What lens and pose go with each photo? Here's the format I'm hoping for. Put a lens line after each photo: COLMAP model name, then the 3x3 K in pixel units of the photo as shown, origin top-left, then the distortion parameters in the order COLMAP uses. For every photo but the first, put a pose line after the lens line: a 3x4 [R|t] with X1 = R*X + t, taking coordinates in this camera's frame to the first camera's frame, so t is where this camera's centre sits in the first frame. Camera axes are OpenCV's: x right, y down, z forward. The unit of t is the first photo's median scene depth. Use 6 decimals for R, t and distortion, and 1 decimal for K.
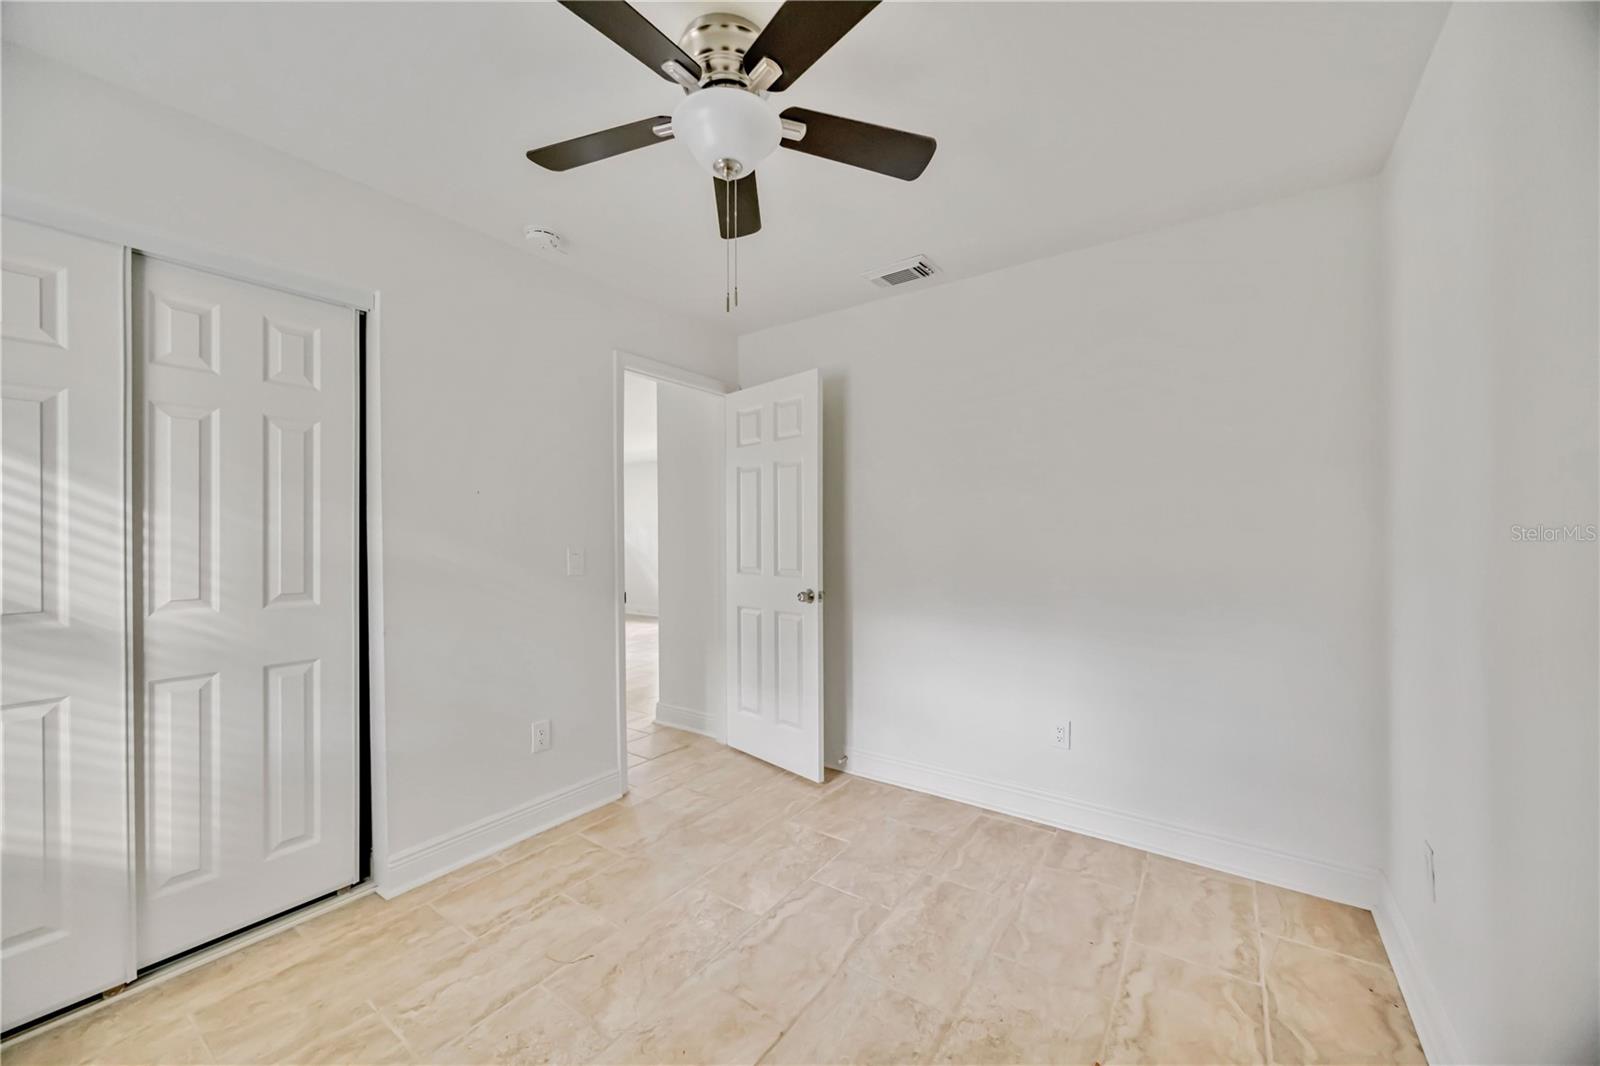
lens RADIAL K [[606.9, 0, 802.4], [0, 606.9, 532.4], [0, 0, 1]] dist [-0.000732, -0.000327]
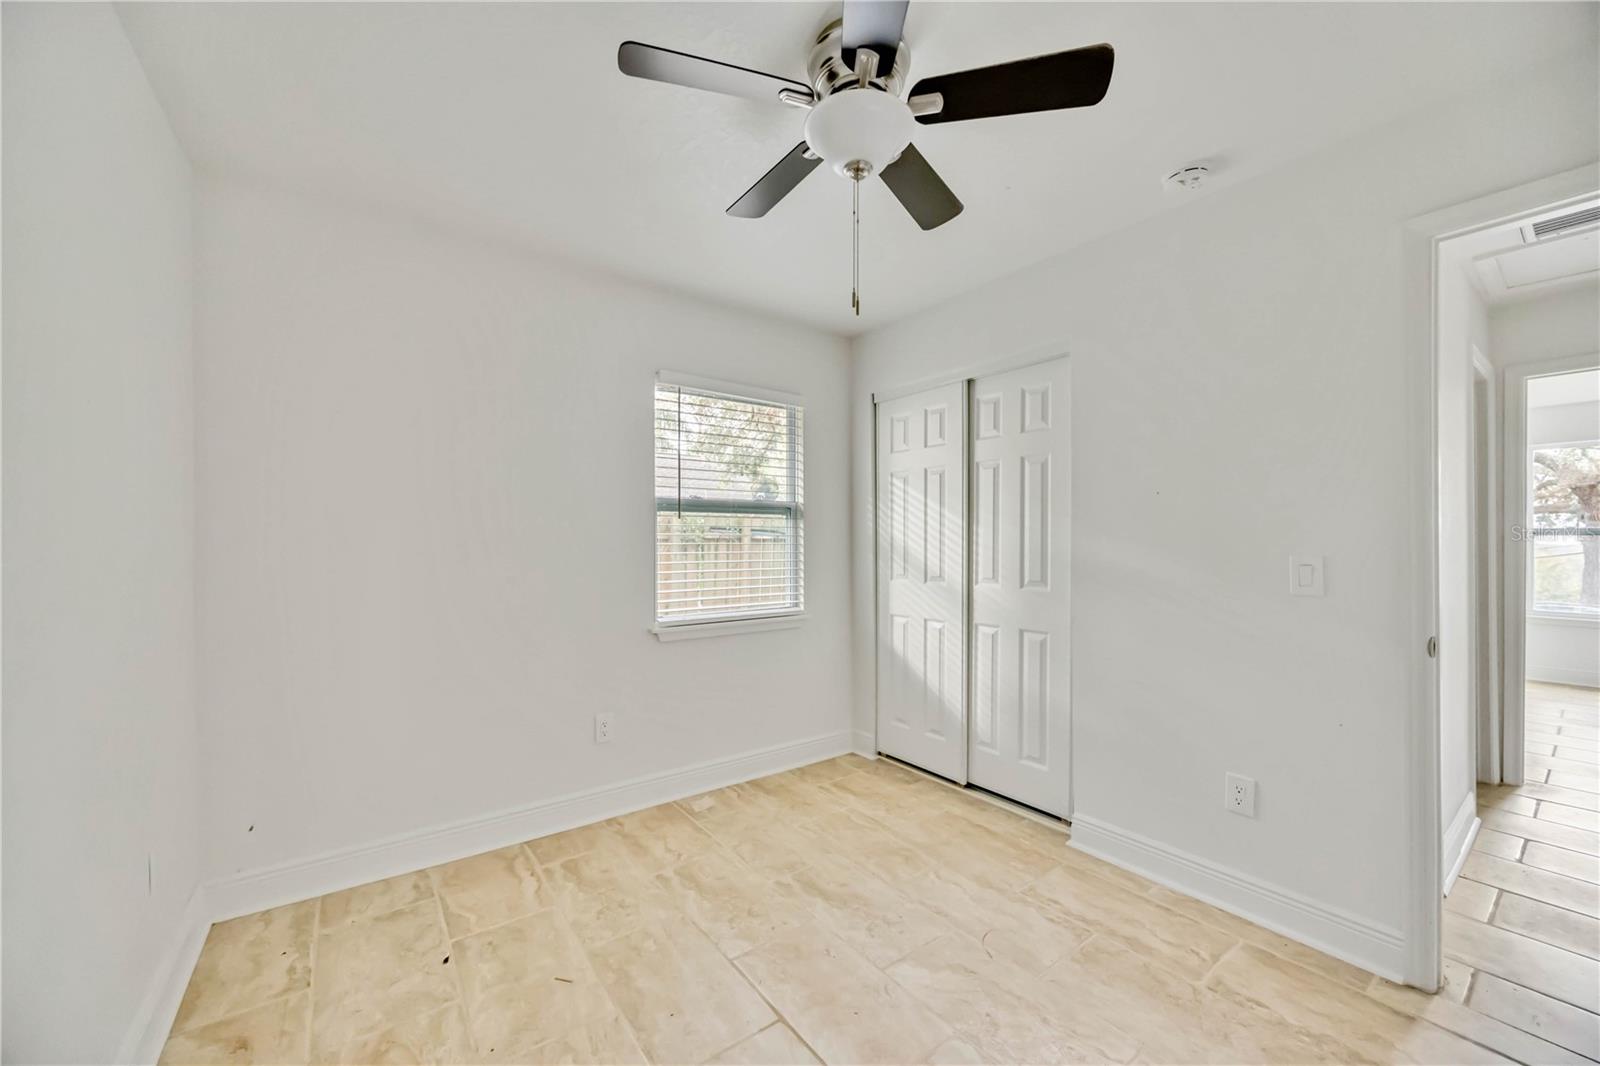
lens RADIAL K [[606.9, 0, 803.7], [0, 606.9, 544.1], [0, 0, 1]] dist [-0.000732, -0.000327]
pose [[-0.318838, -0.001921, -0.947807, 0.694538], [0.001999, 0.999994, -0.002699, 0.020863], [0.947807, -0.002756, -0.318832, 1.019447]]
